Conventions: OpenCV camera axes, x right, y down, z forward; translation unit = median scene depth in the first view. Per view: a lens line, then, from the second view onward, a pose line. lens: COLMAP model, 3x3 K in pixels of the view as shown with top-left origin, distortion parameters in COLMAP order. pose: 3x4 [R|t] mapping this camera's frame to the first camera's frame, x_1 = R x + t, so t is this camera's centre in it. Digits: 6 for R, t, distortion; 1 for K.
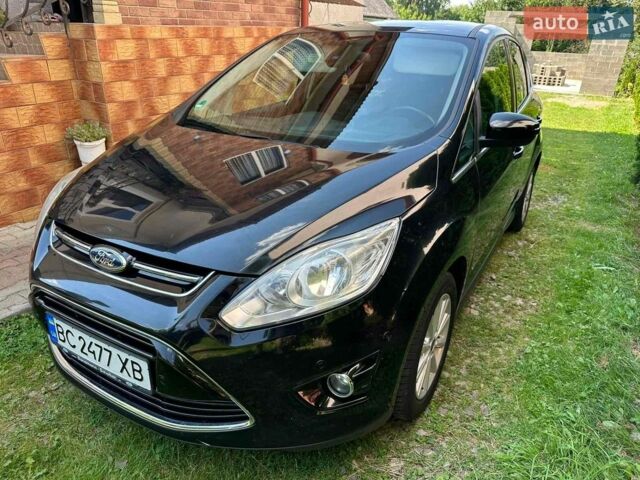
lens RADIAL K [[505.8, 0, 320.0], [0, 505.8, 240.0], [0, 0, 1]] dist [0.068100, -0.130613]
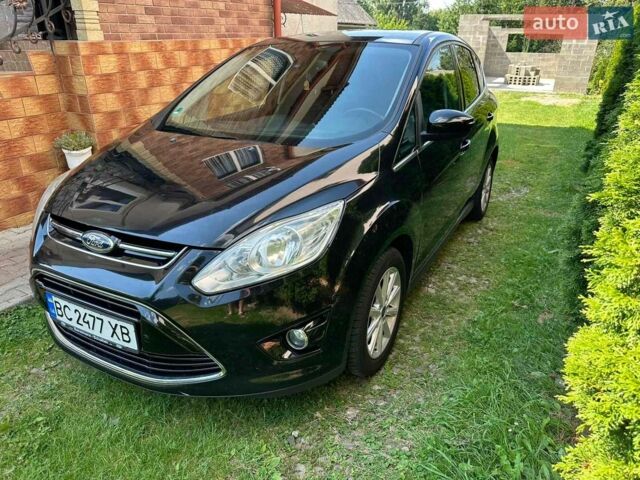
lens RADIAL K [[505.8, 0, 320.0], [0, 505.8, 240.0], [0, 0, 1]] dist [0.068100, -0.130613]
pose [[0.999175, -0.035961, 0.018882, 0.044681], [0.036179, 0.999281, -0.011338, 0.037125], [-0.018461, 0.012012, 0.999757, -0.111129]]
